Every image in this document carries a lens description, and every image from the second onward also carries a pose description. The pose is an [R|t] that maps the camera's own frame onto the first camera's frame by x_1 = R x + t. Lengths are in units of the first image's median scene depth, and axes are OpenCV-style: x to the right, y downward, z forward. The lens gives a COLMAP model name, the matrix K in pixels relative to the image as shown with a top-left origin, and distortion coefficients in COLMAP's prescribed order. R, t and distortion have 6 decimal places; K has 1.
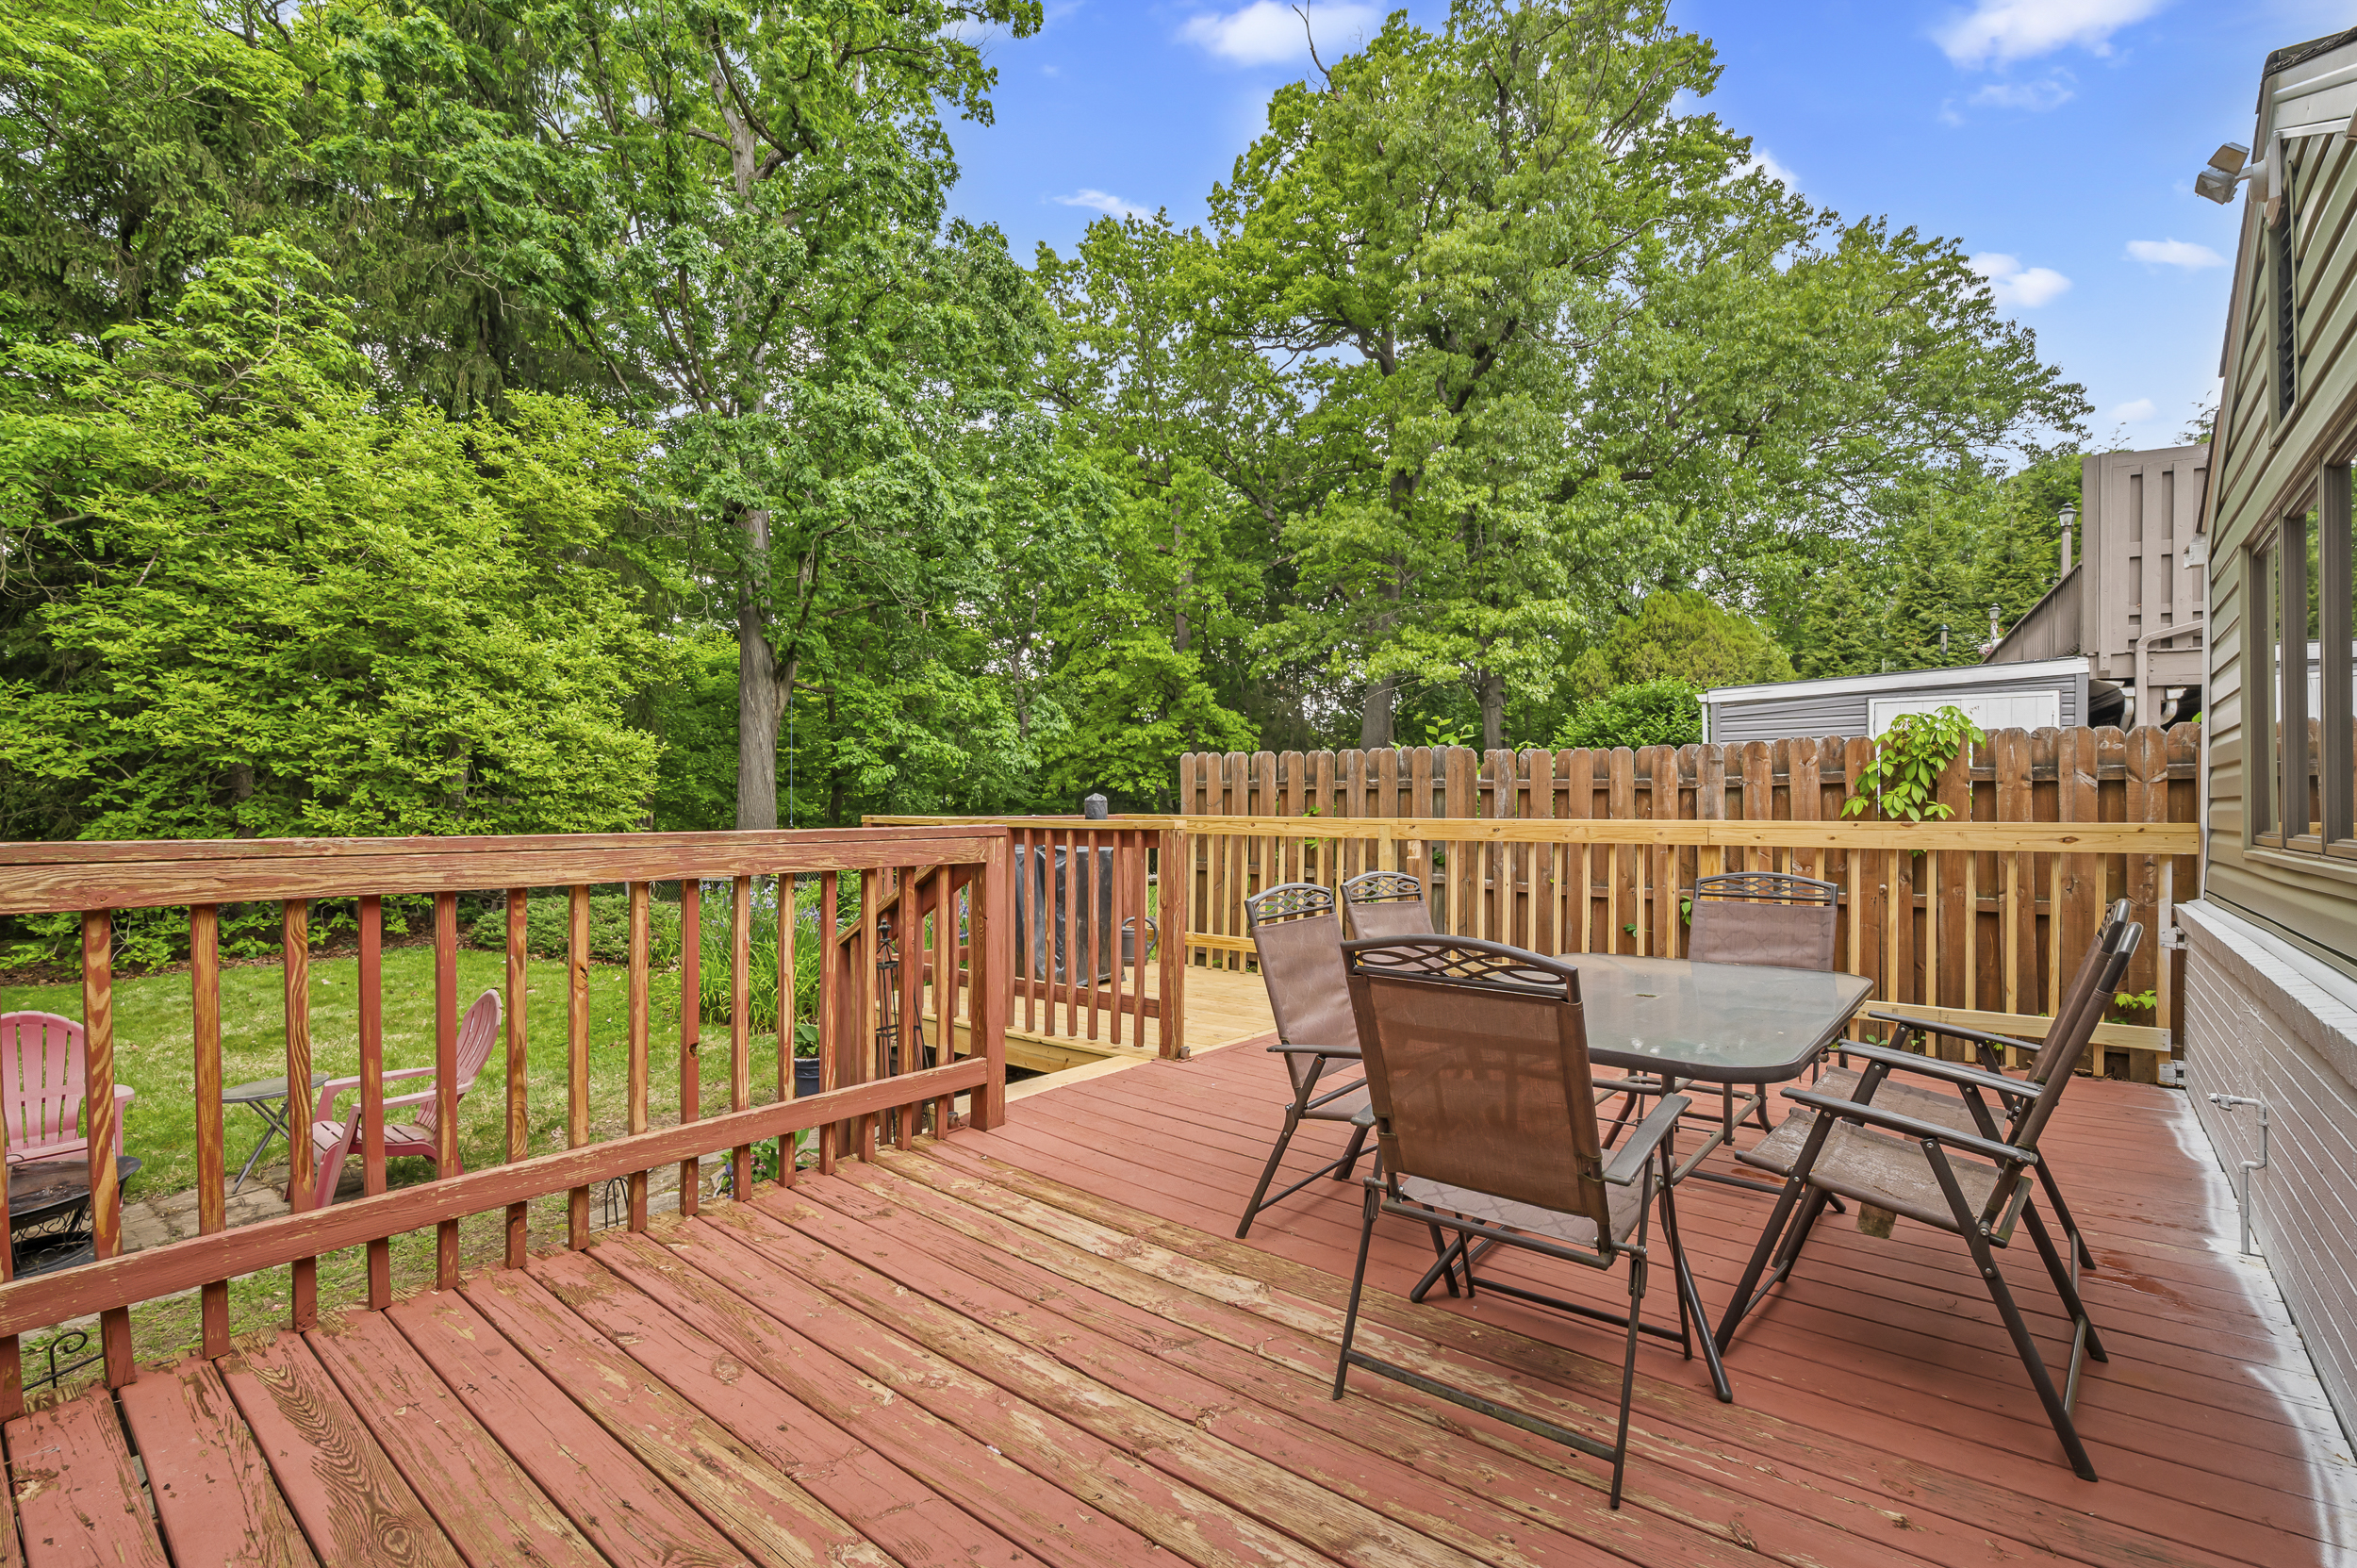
lens RADIAL K [[1056.4, 0, 1170.8], [0, 1056.4, 806.3], [0, 0, 1]] dist [0.001003, 0.000175]
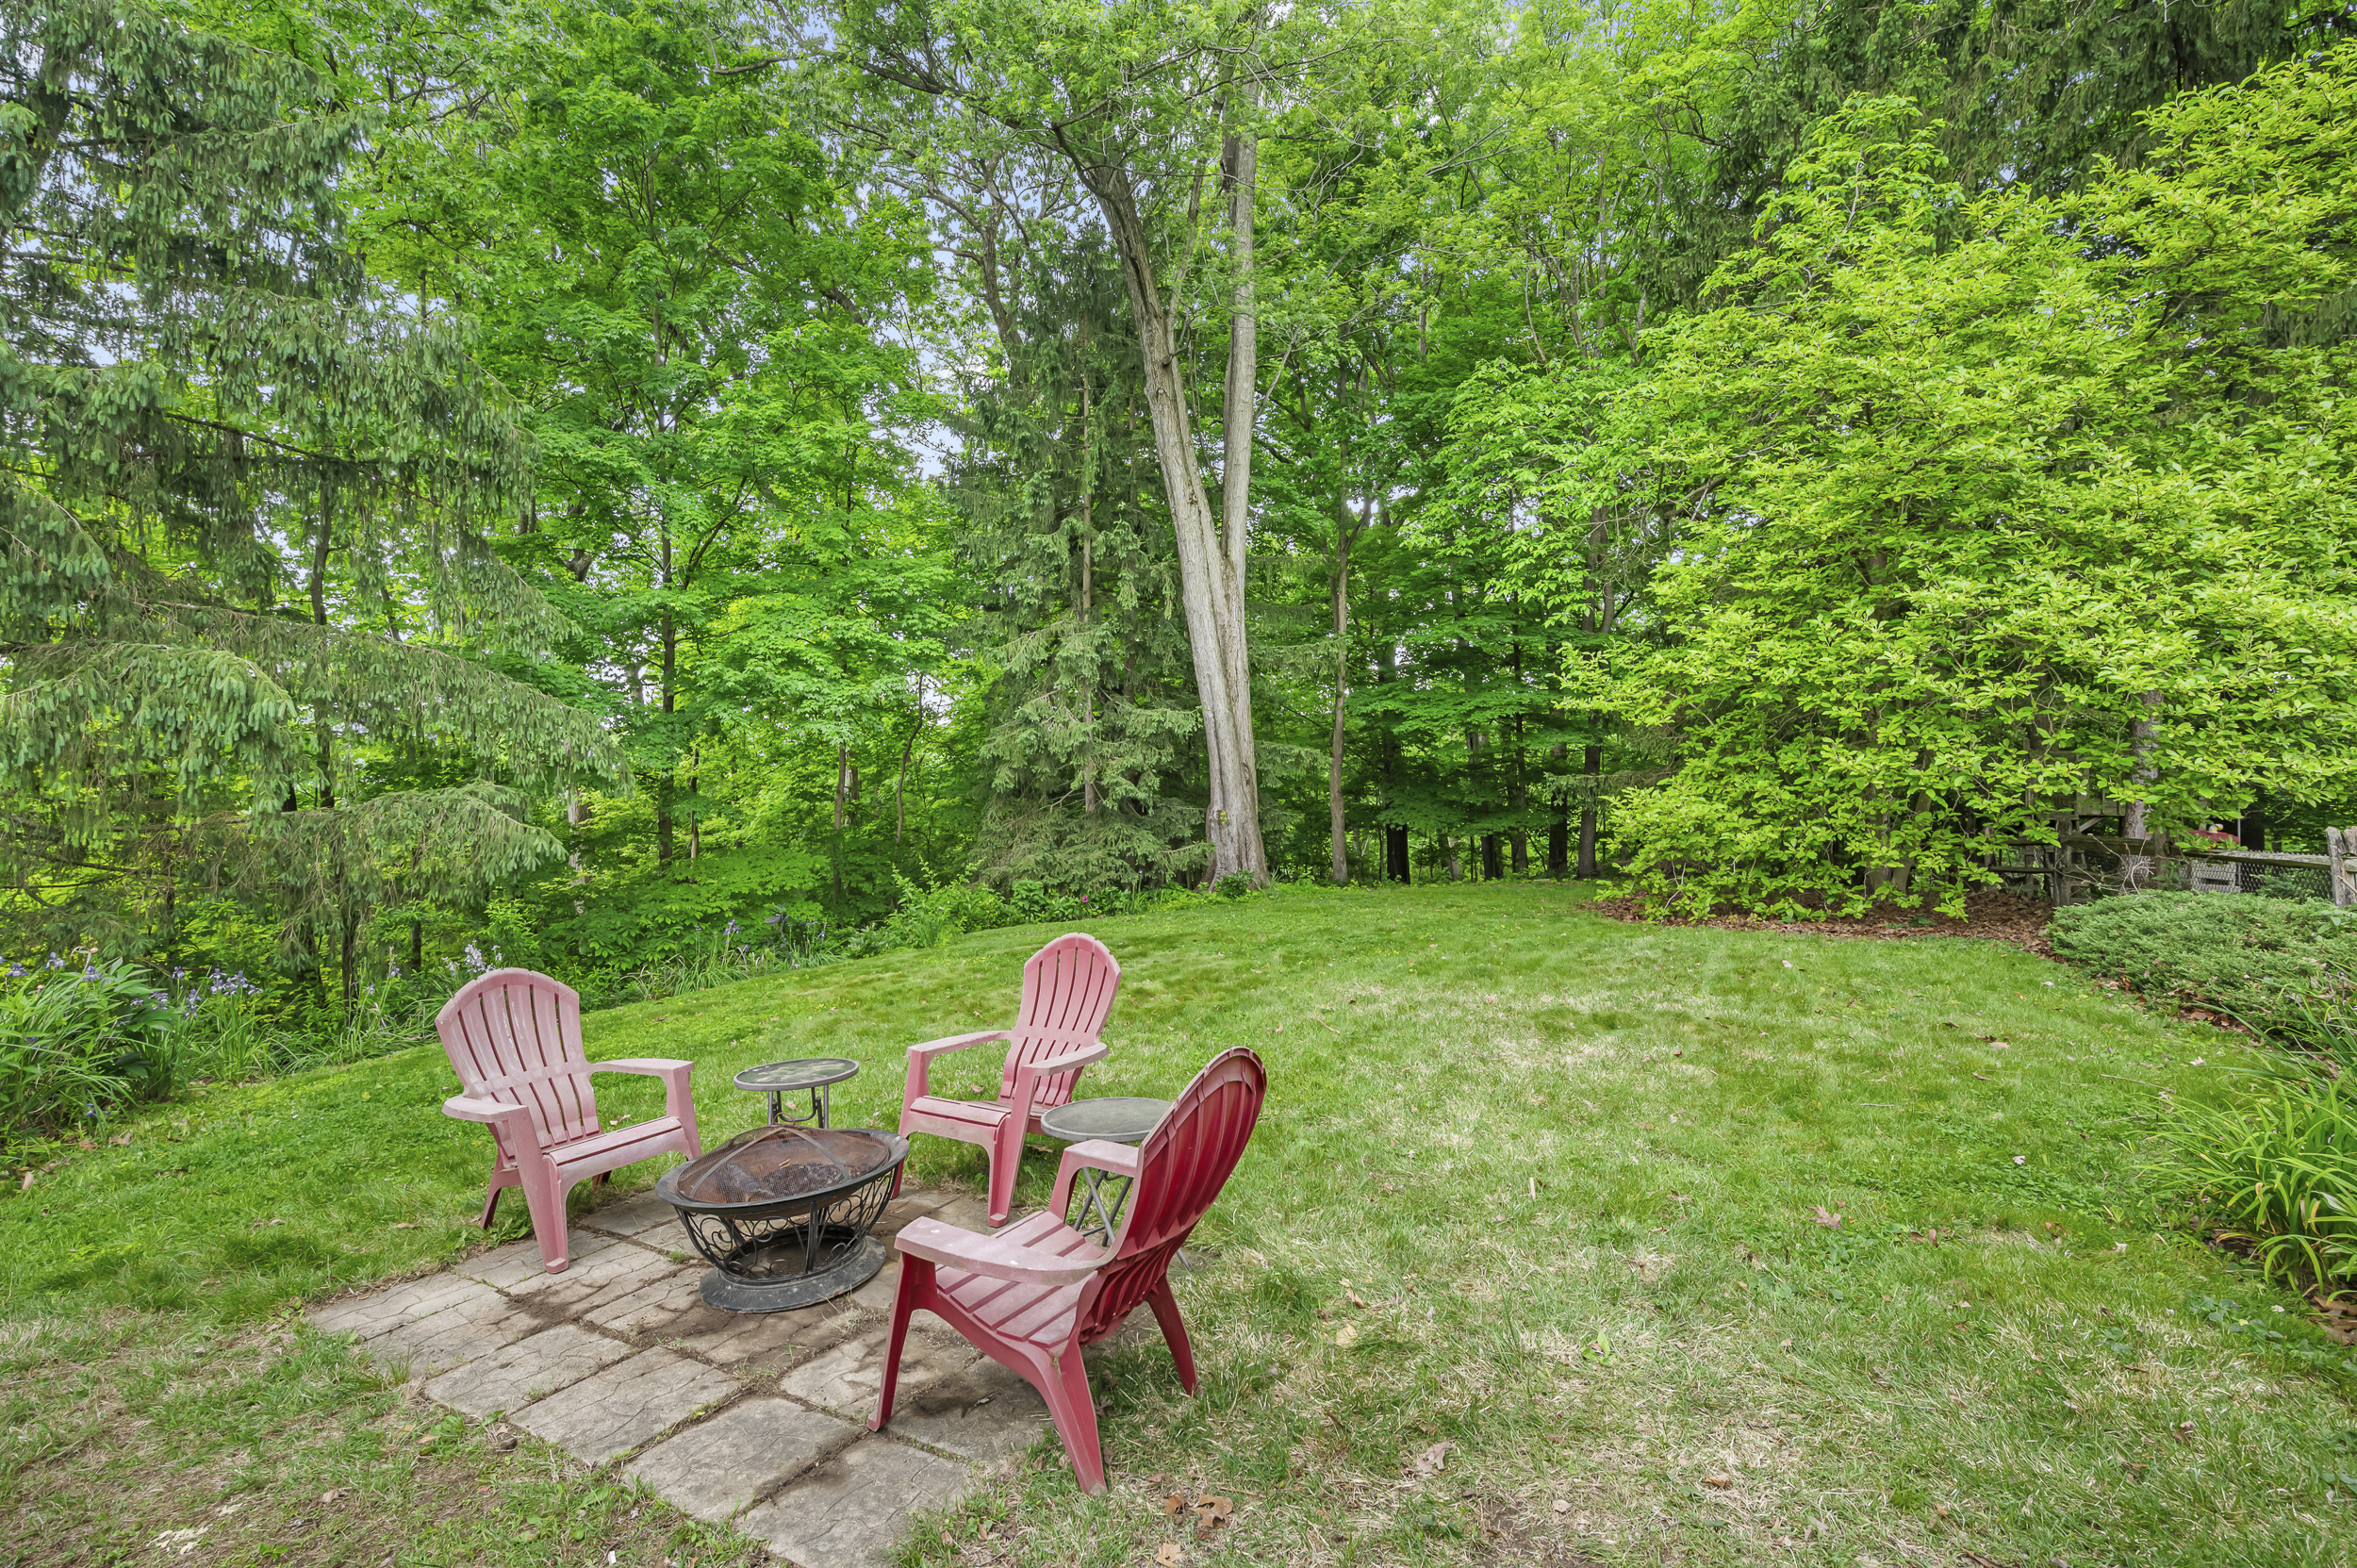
lens RADIAL K [[1056.4, 0, 1175.0], [0, 1056.4, 788.5], [0, 0, 1]] dist [0.001003, 0.000175]
pose [[0.161092, 0.009033, -0.986898, -0.087409], [-0.007010, 0.999943, 0.008008, 0.028744], [0.986915, 0.005628, 0.161146, 0.353181]]
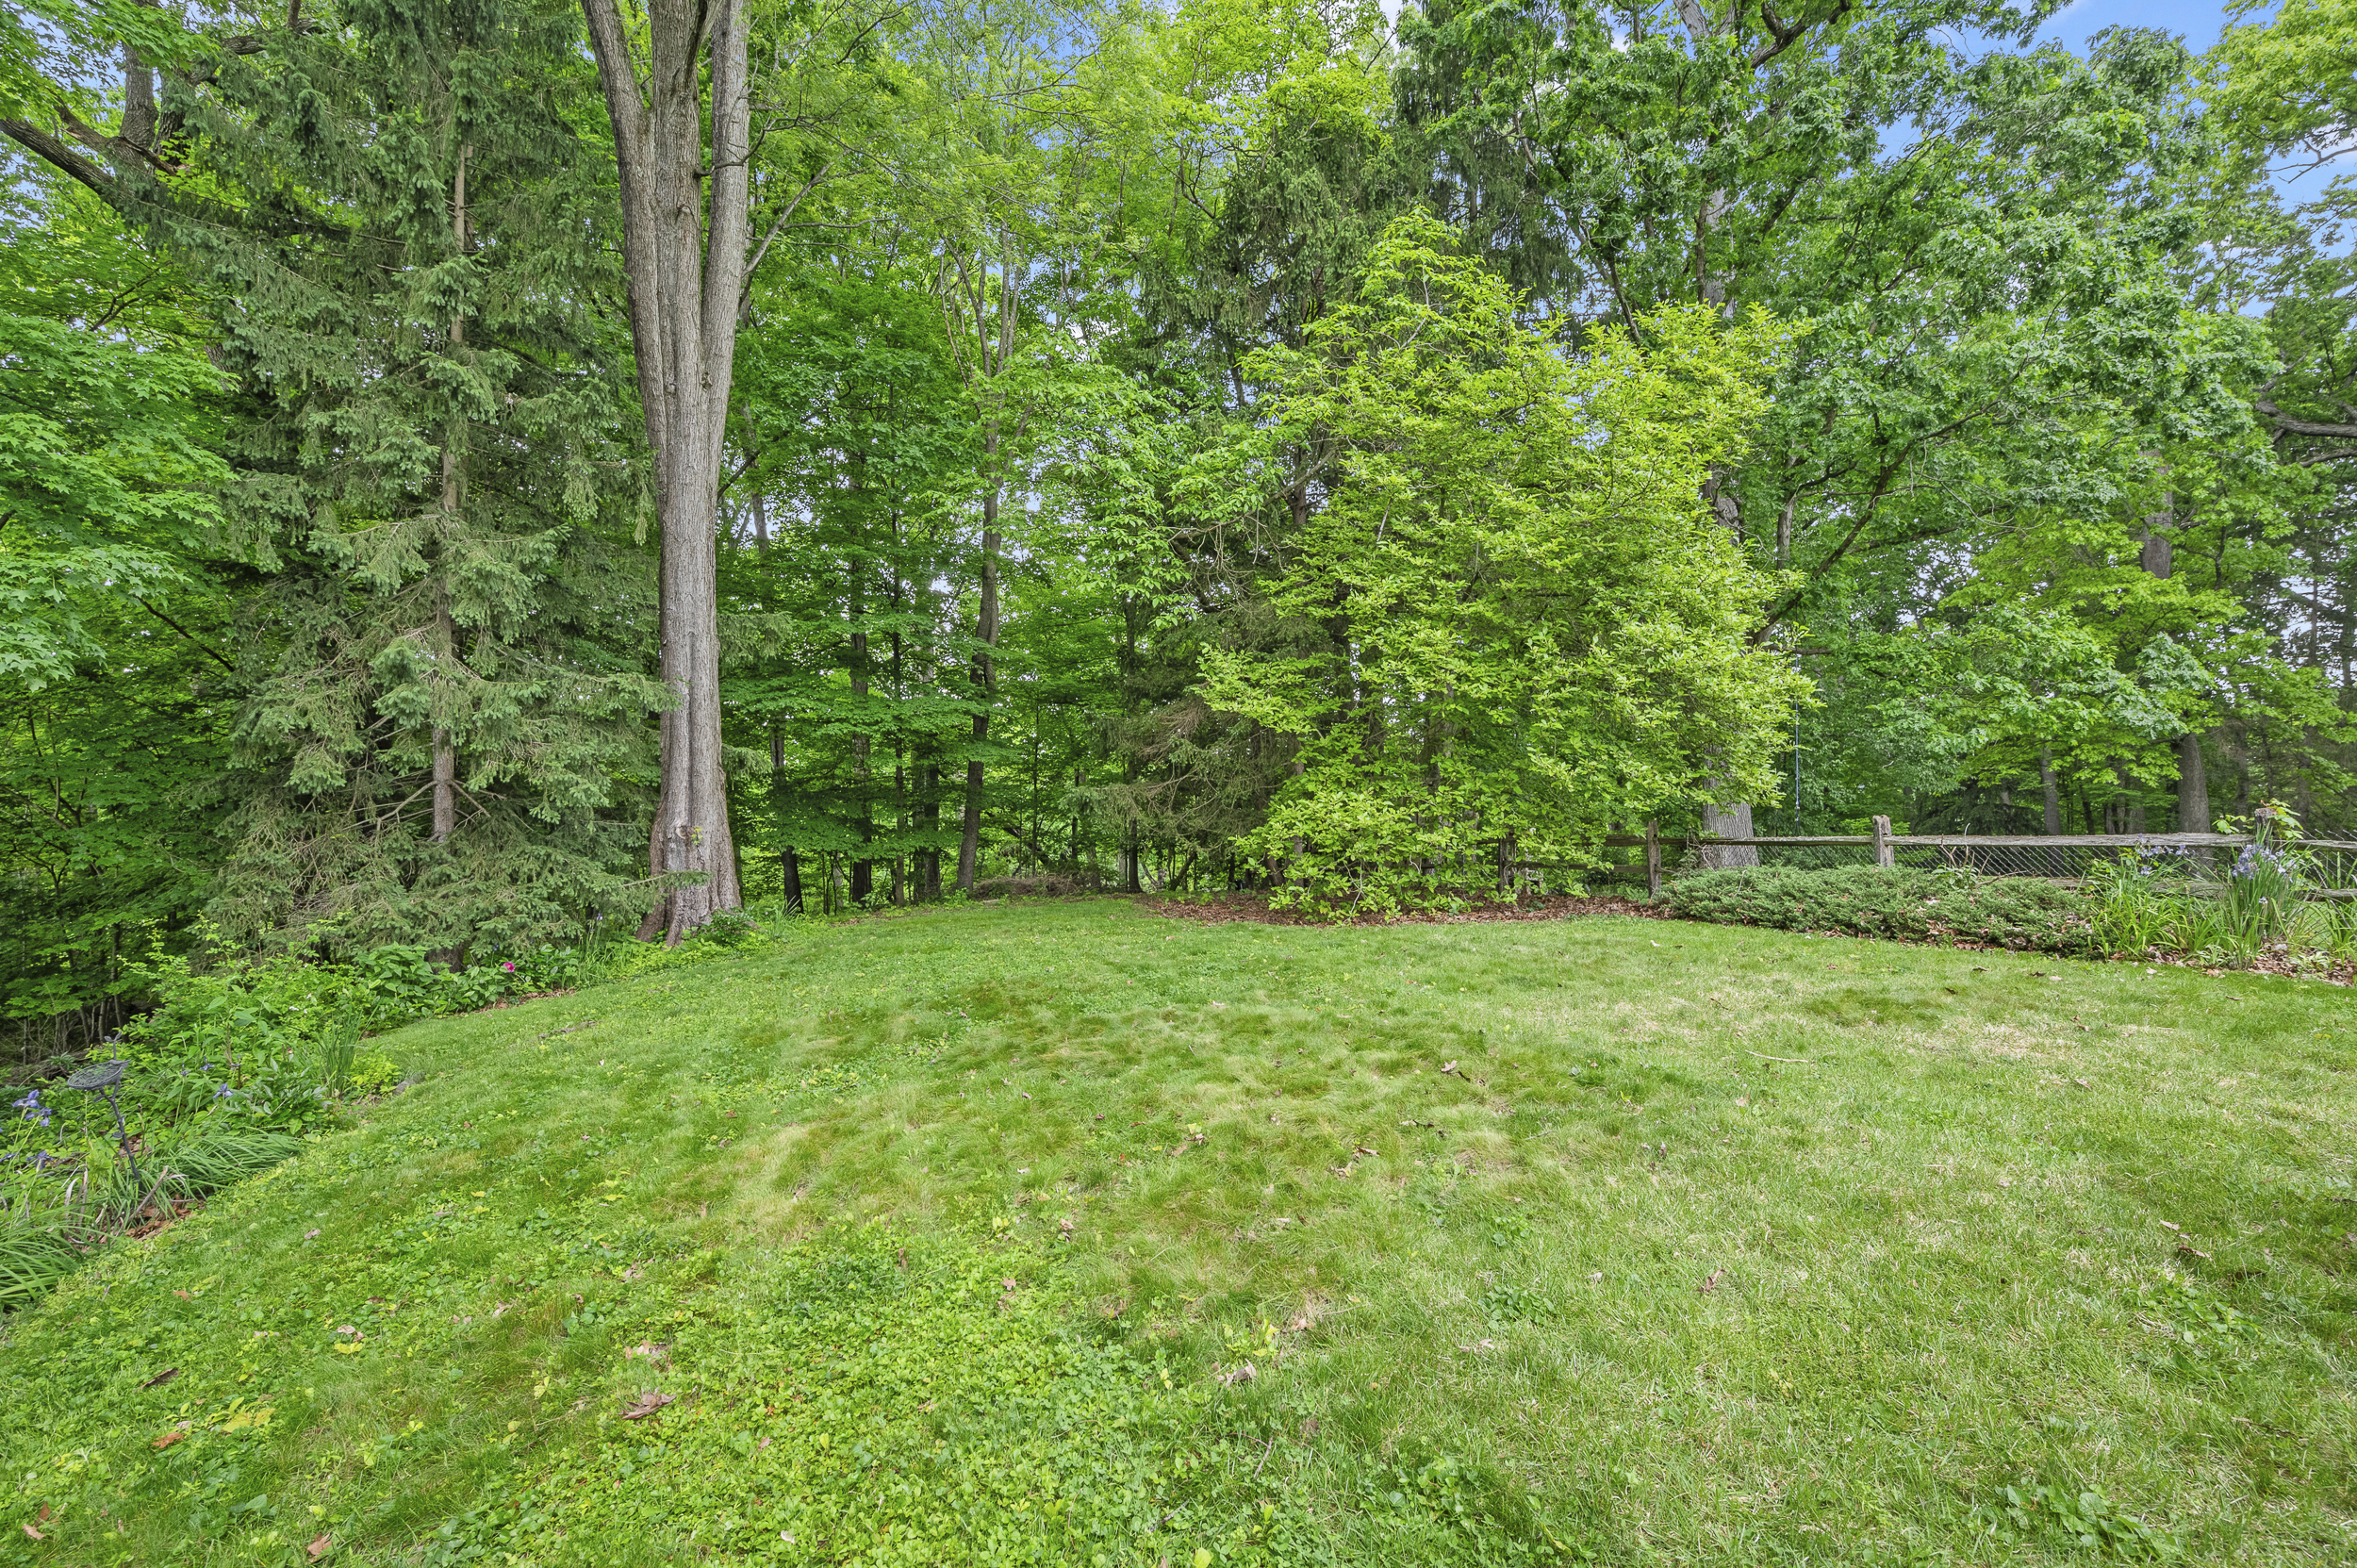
lens RADIAL K [[1056.4, 0, 1192.9], [0, 1056.4, 783.7], [0, 0, 1]] dist [0.001003, 0.000175]
pose [[0.832537, -0.009351, -0.553890, -0.525032], [-0.011886, 0.999326, -0.034737, 0.059327], [0.553841, 0.035503, 0.831865, 0.058067]]
